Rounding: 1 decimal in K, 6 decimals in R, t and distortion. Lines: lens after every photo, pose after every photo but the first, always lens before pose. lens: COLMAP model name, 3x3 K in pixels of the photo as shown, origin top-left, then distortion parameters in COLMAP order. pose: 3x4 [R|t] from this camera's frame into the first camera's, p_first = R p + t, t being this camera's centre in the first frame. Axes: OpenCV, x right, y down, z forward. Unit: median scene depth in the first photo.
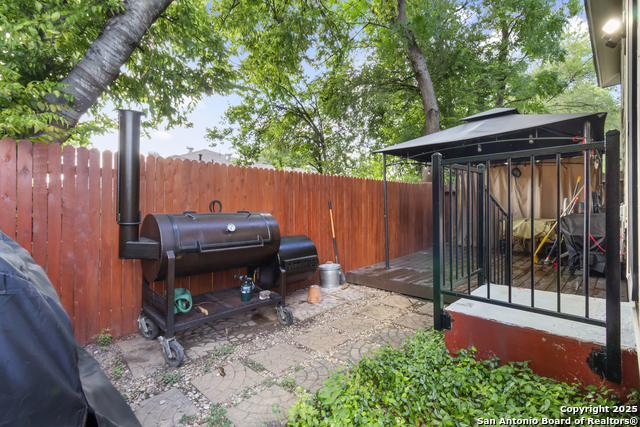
lens RADIAL K [[297.1, 0, 325.3], [0, 297.1, 206.7], [0, 0, 1]] dist [0.003184, -0.000648]
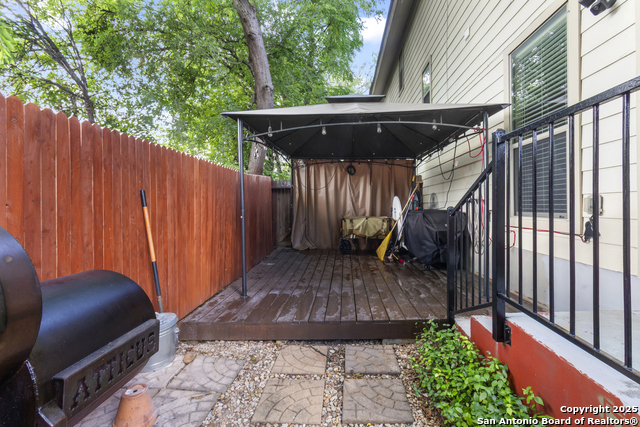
lens RADIAL K [[297.3, 0, 328.7], [0, 297.3, 204.5], [0, 0, 1]] dist [0.006483, 0.000013]
pose [[0.740216, 0.004059, 0.672357, -0.094309], [0.005374, 0.999914, -0.011953, 0.012876], [-0.672348, 0.012461, 0.740130, 0.409058]]
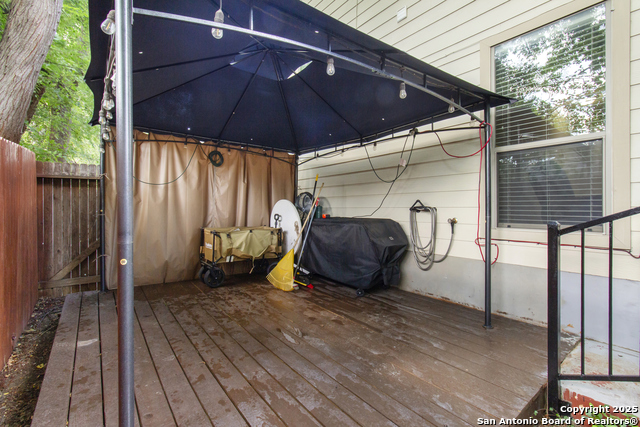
lens RADIAL K [[297.1, 0, 325.3], [0, 297.1, 206.7], [0, 0, 1]] dist [0.003184, -0.000648]
pose [[0.108646, 0.005494, 0.994065, 0.020593], [0.001771, 0.999982, -0.005720, -0.005132], [-0.994079, 0.002382, 0.108634, 0.873230]]
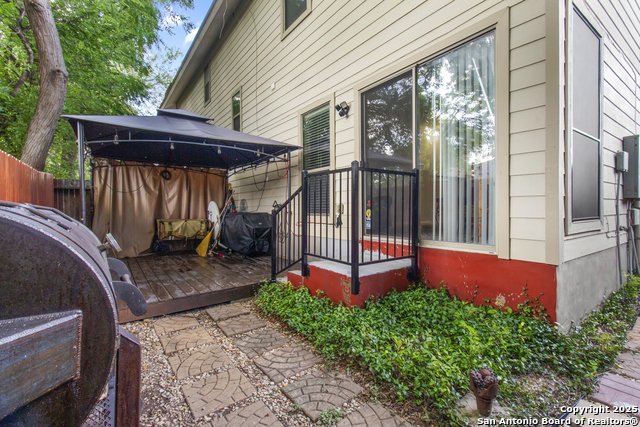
lens RADIAL K [[304.6, 0, 330.0], [0, 304.6, 211.5], [0, 0, 1]] dist [0.008691, 0.000219]
pose [[0.141172, -0.001993, 0.989983, -0.401895], [0.006789, 0.999976, 0.001045, 0.017068], [-0.989962, 0.006573, 0.141182, 0.374840]]
